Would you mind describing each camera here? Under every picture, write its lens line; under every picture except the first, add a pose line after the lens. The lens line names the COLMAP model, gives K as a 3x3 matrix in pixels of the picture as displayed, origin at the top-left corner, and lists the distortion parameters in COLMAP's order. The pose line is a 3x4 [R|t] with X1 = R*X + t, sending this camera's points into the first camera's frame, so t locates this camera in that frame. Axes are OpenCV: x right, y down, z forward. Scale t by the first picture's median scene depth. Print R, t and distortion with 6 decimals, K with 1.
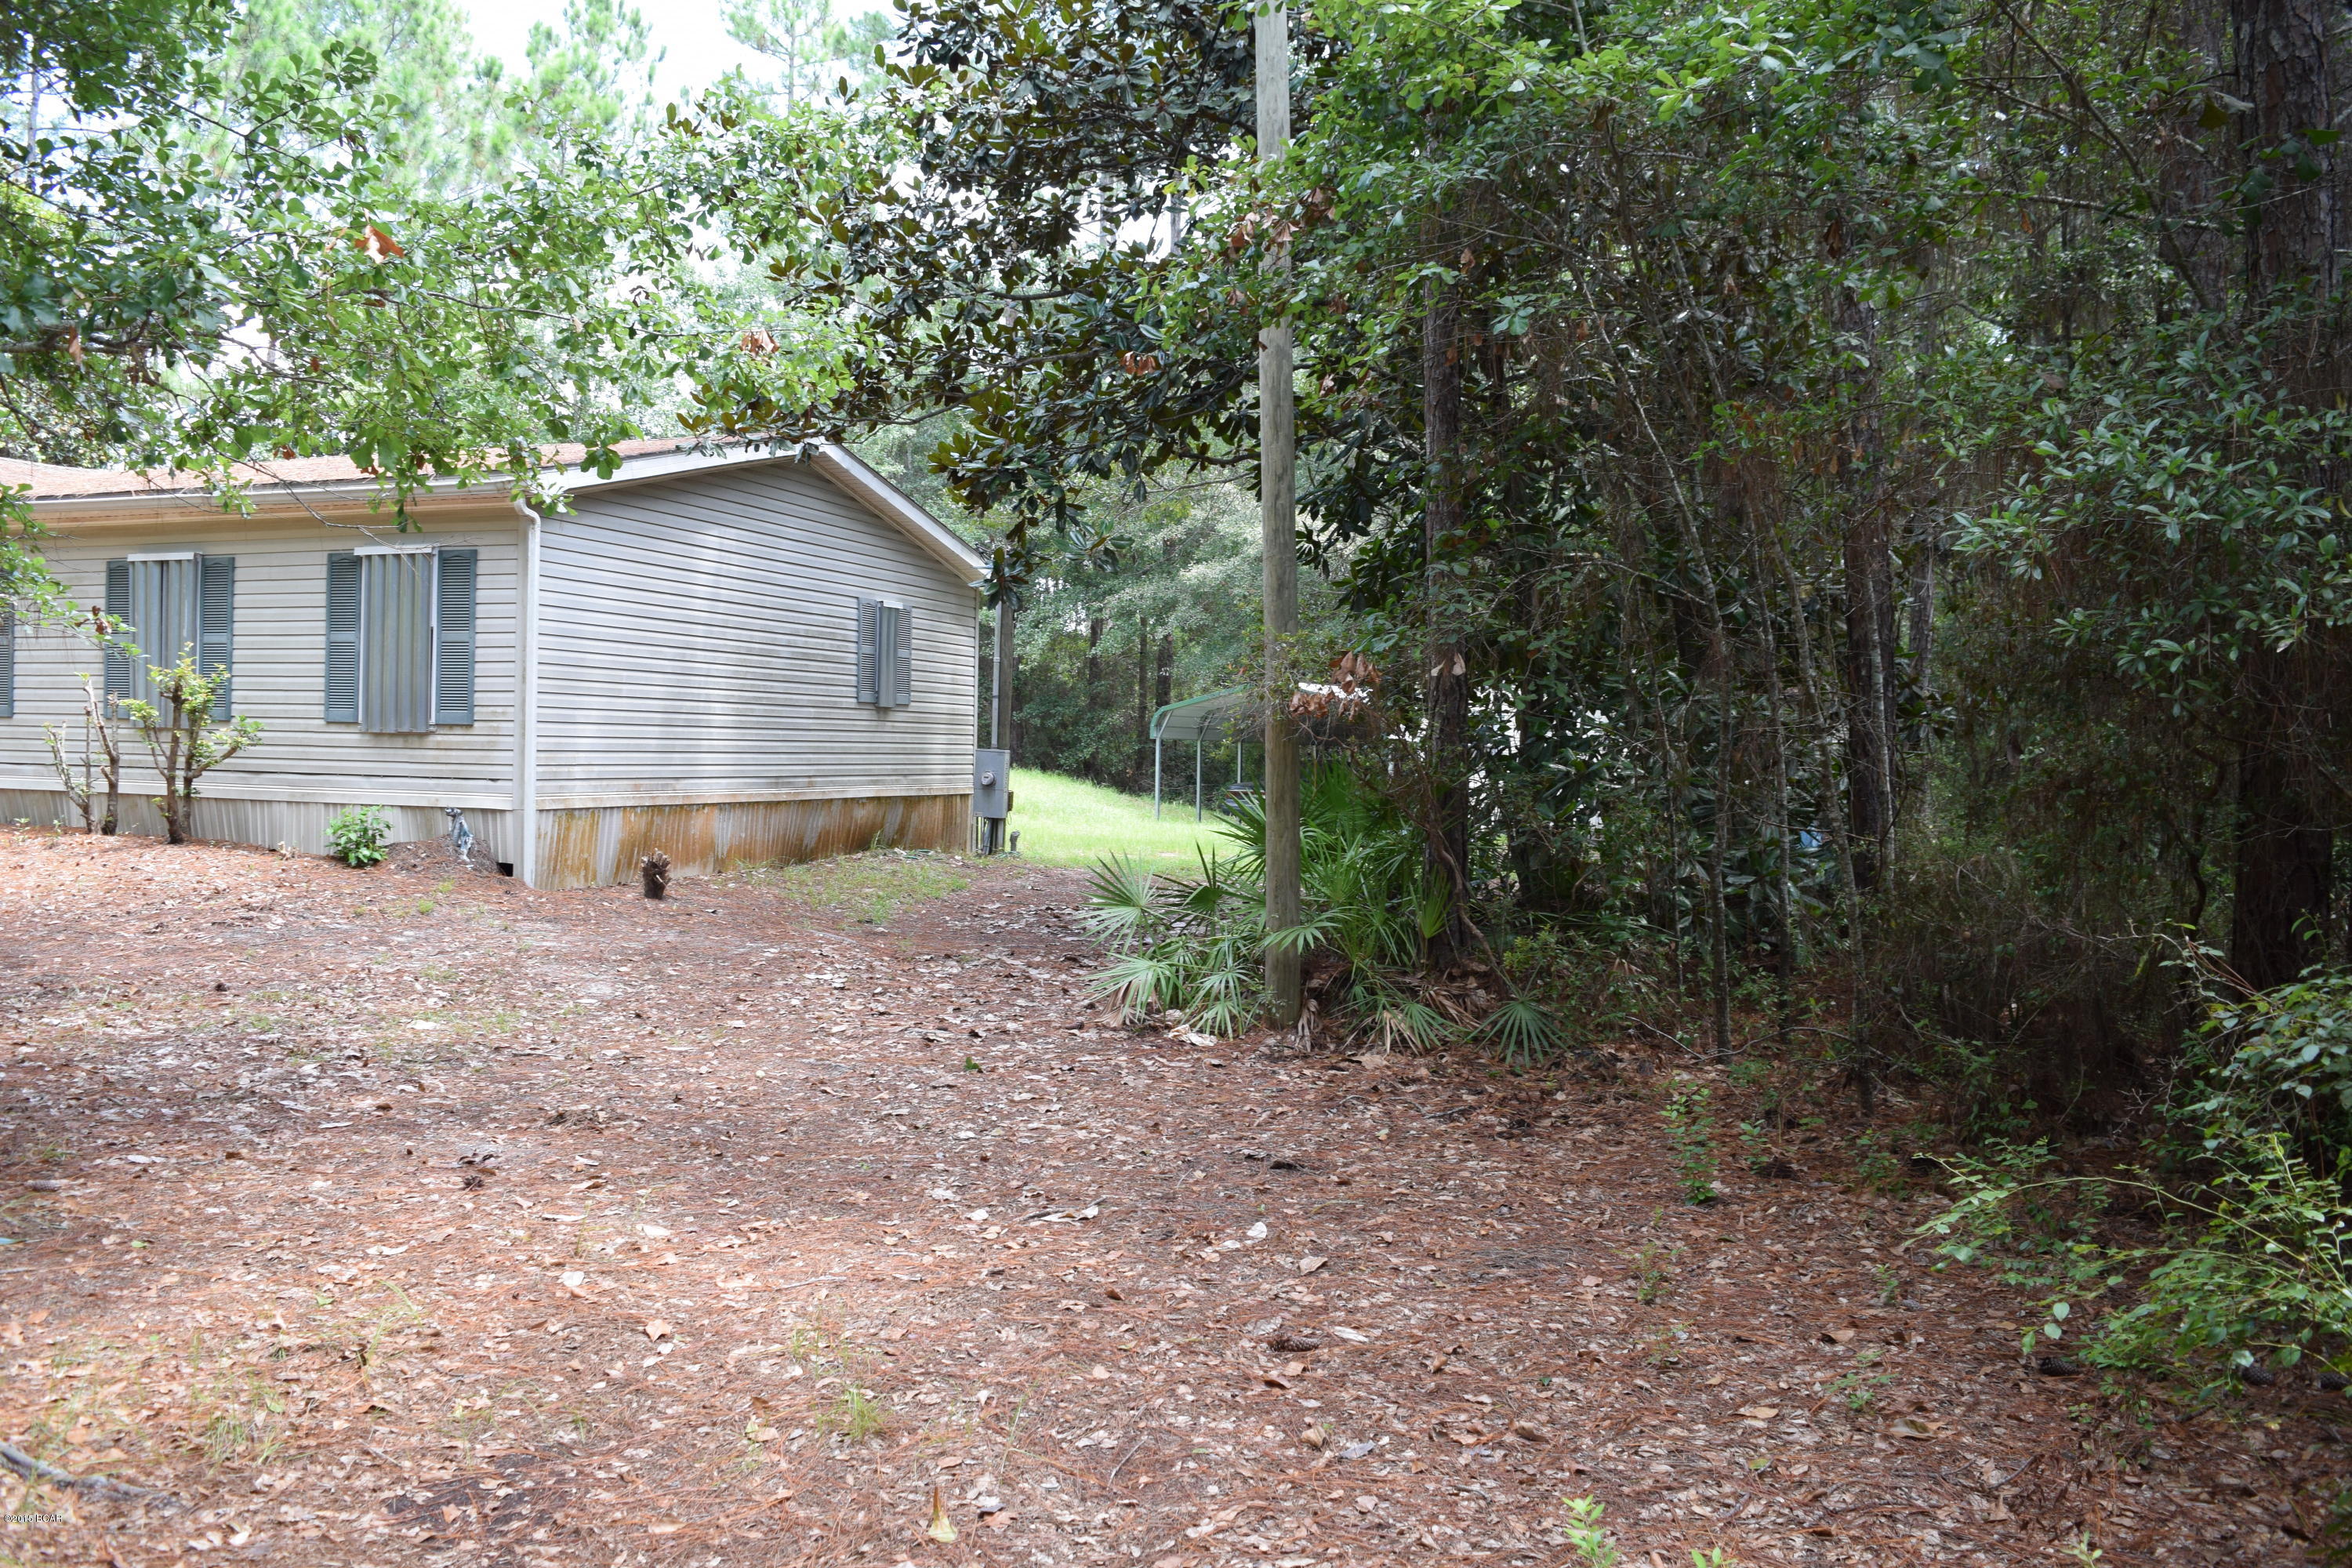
lens RADIAL K [[1854.5, 0, 1182.4], [0, 1854.5, 777.2], [0, 0, 1]] dist [-0.096185, 0.022444]
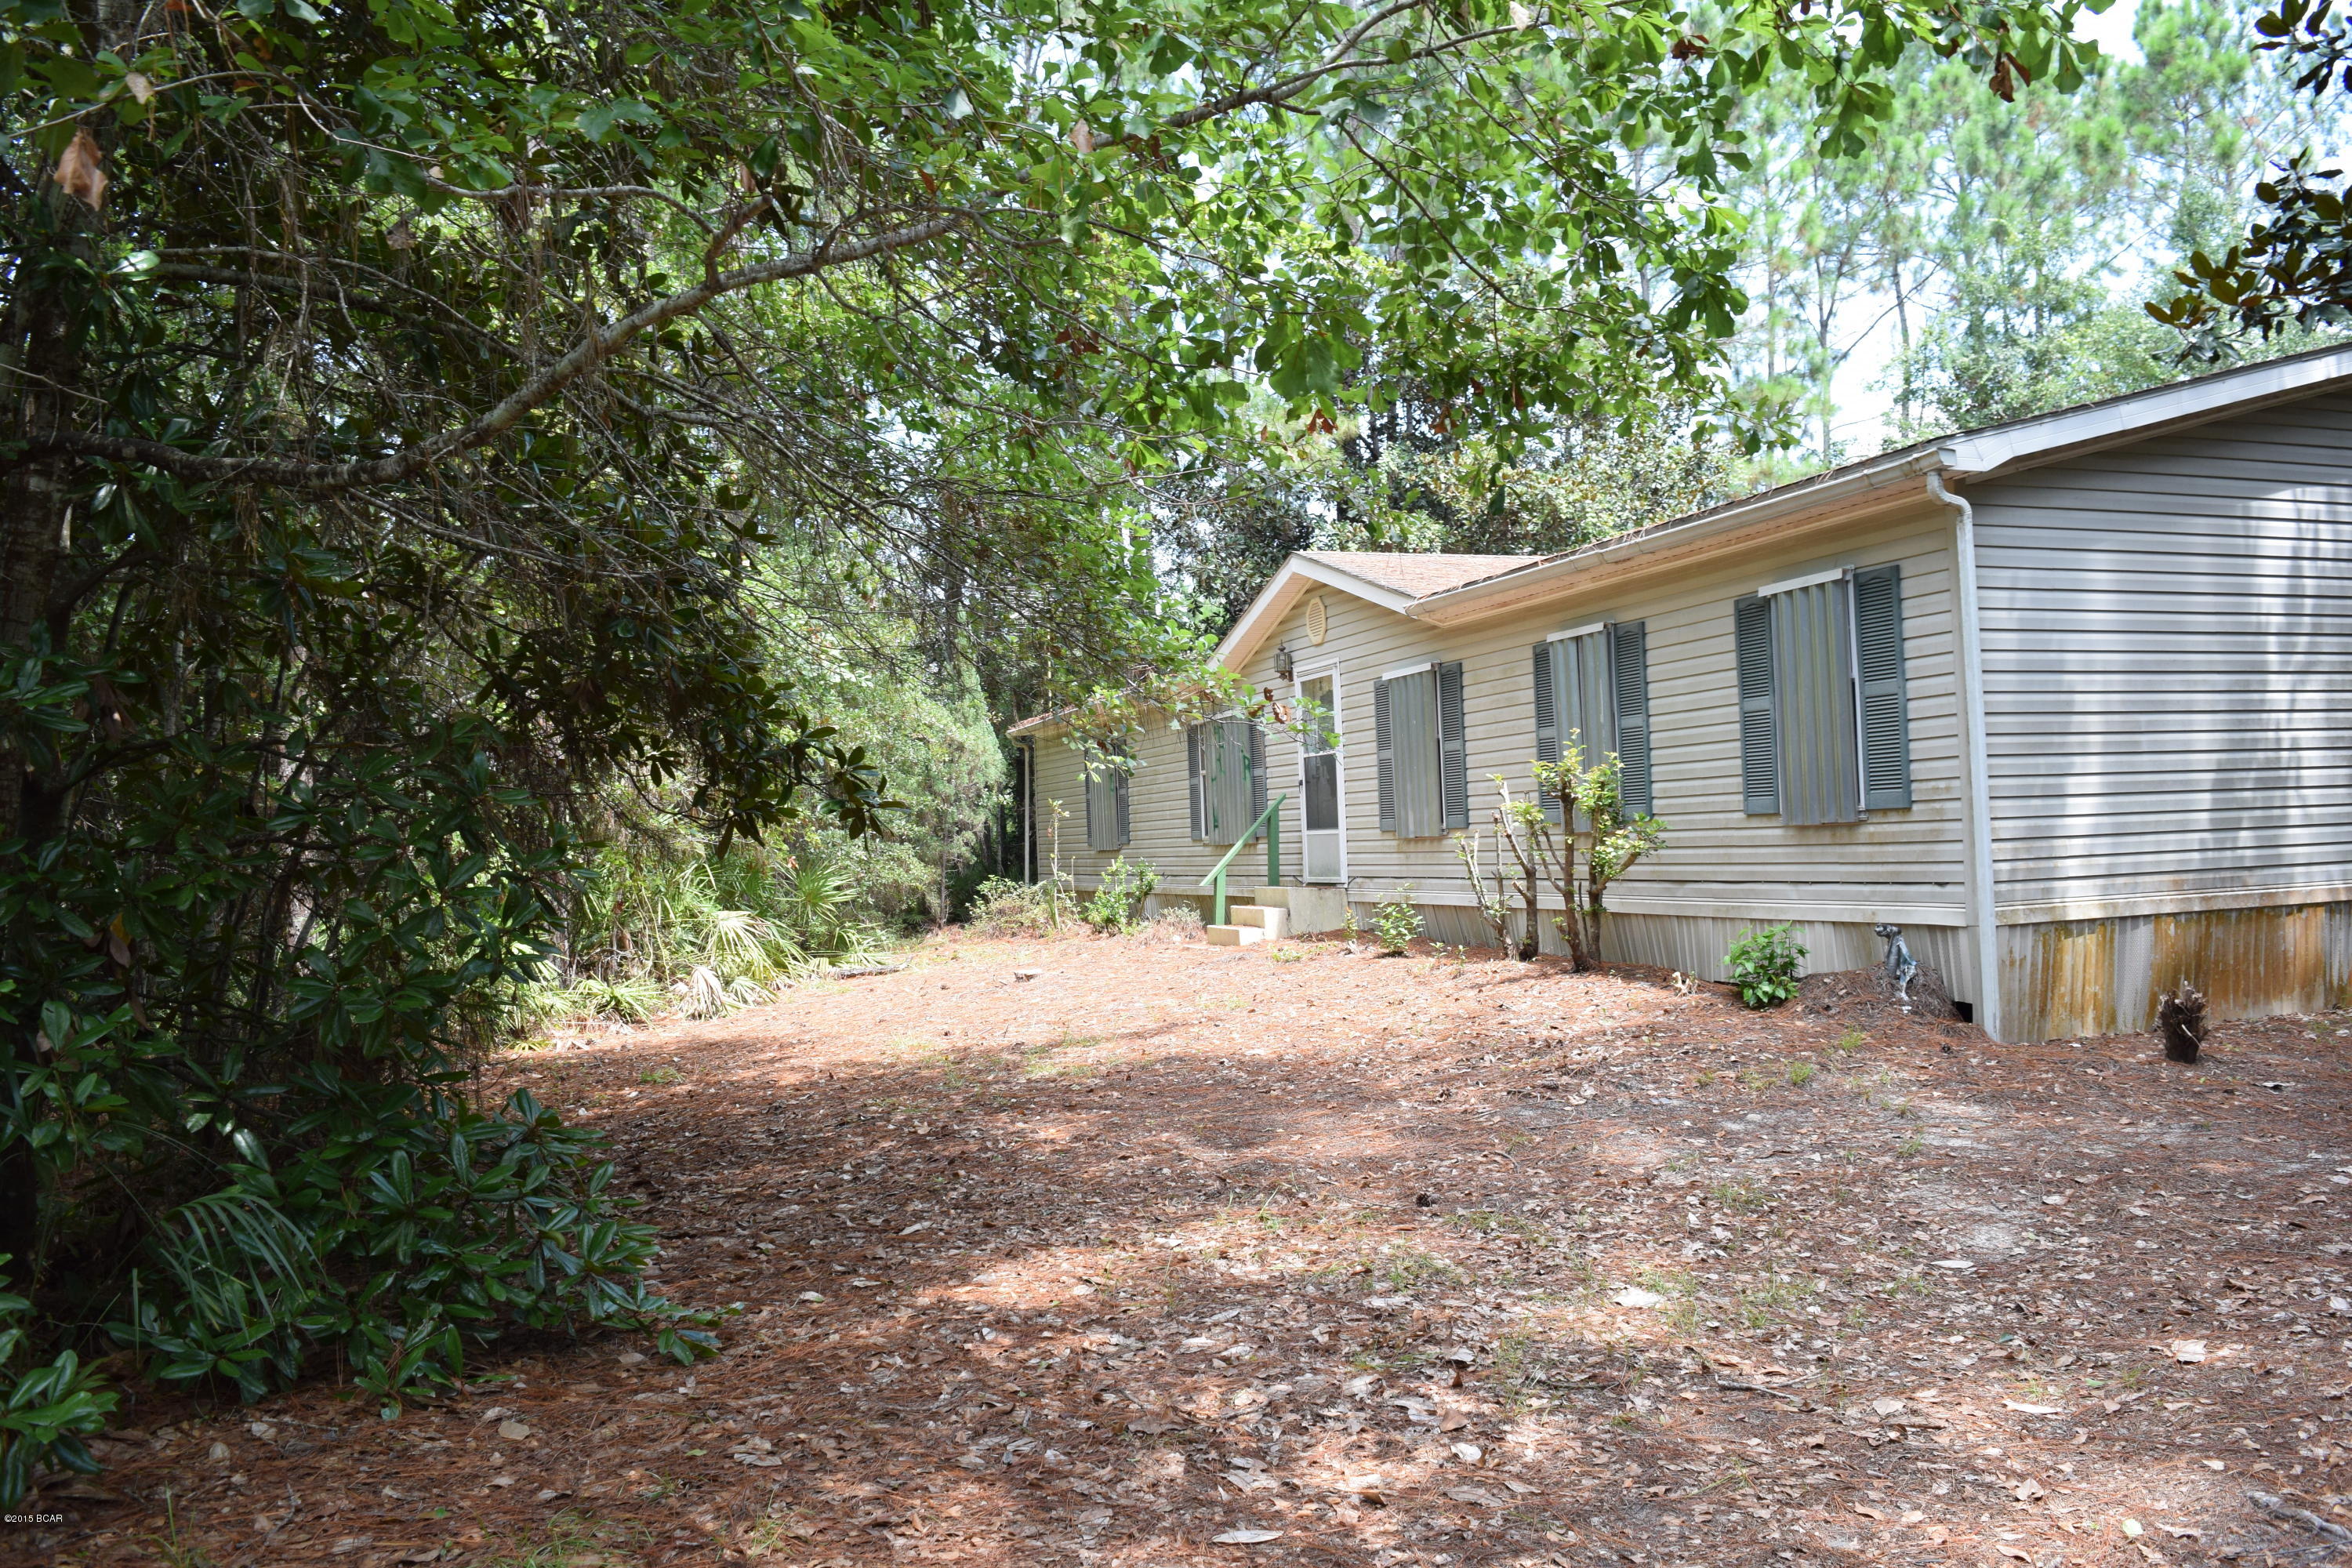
lens RADIAL K [[1854.5, 0, 1161.5], [0, 1854.5, 779.4], [0, 0, 1]] dist [-0.096185, 0.022444]
pose [[0.618340, -0.070787, -0.782717, -0.009412], [0.035535, 0.997435, -0.062133, -0.006203], [0.785107, 0.010605, 0.619269, 0.347136]]
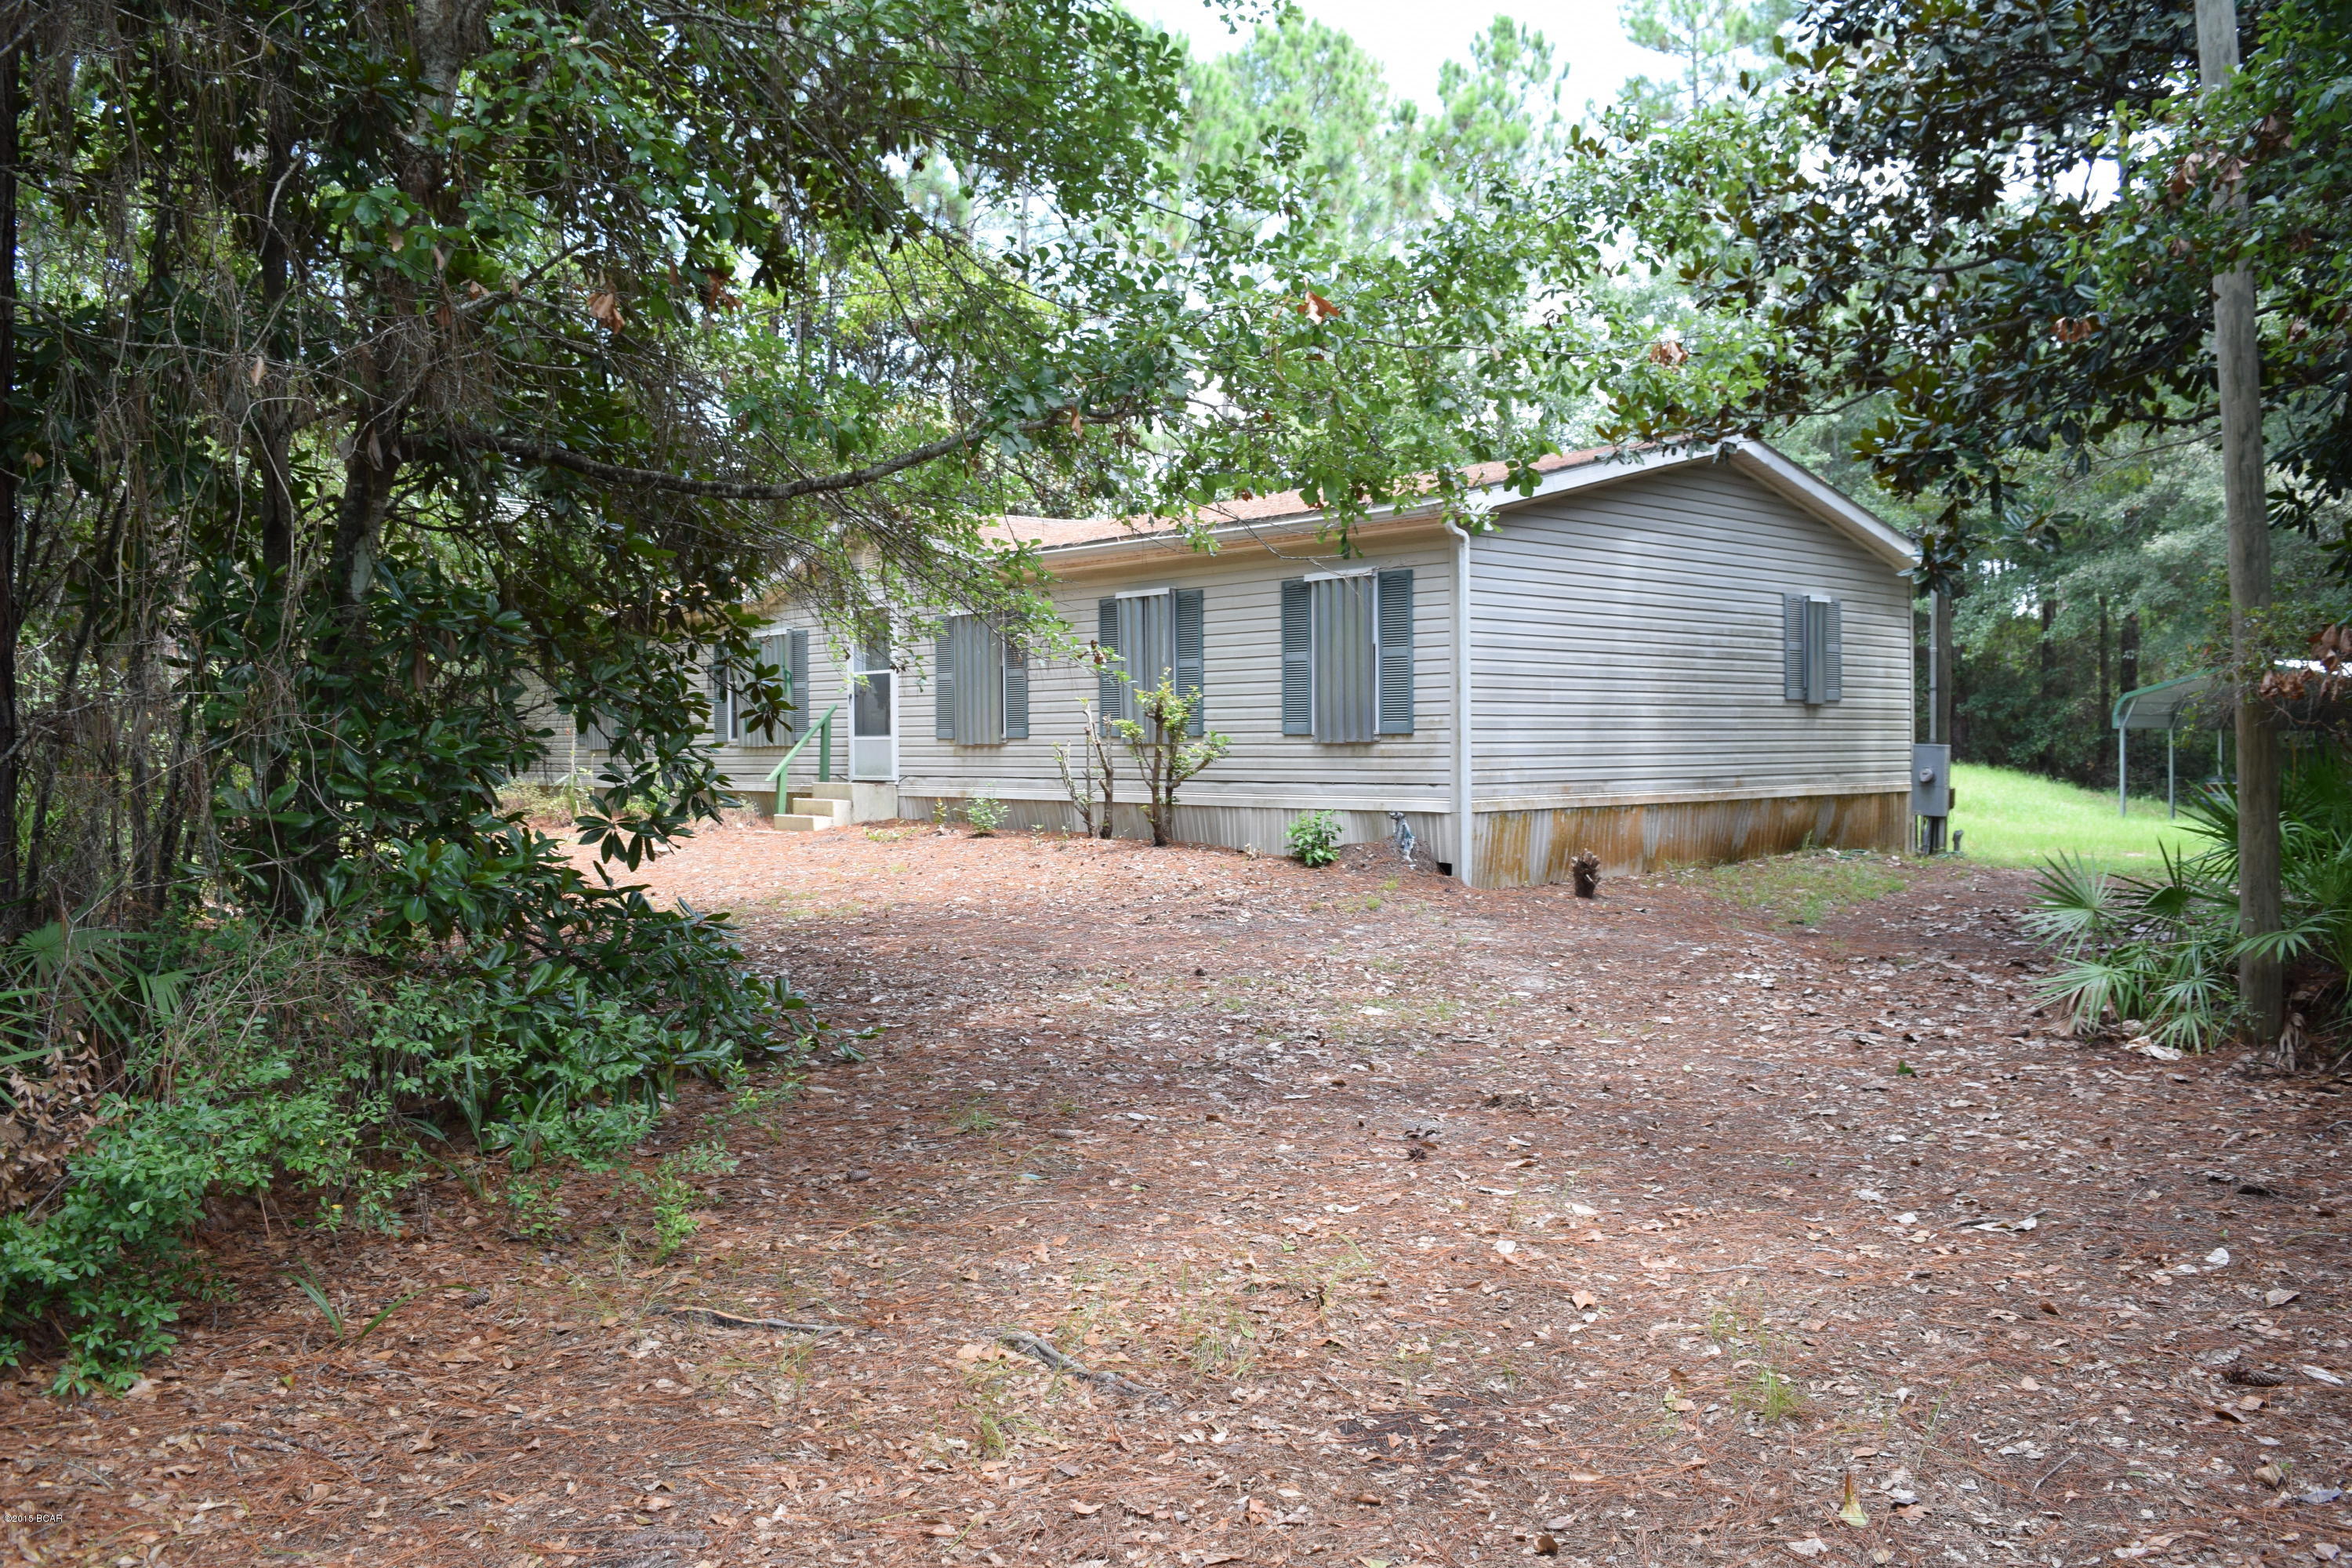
lens RADIAL K [[1854.5, 0, 1177.5], [0, 1854.5, 771.8], [0, 0, 1]] dist [-0.096185, 0.022444]
pose [[0.878644, -0.019929, -0.477061, 0.007085], [0.017917, 0.999801, -0.008766, 0.000652], [0.477140, -0.000845, 0.878827, -0.017386]]
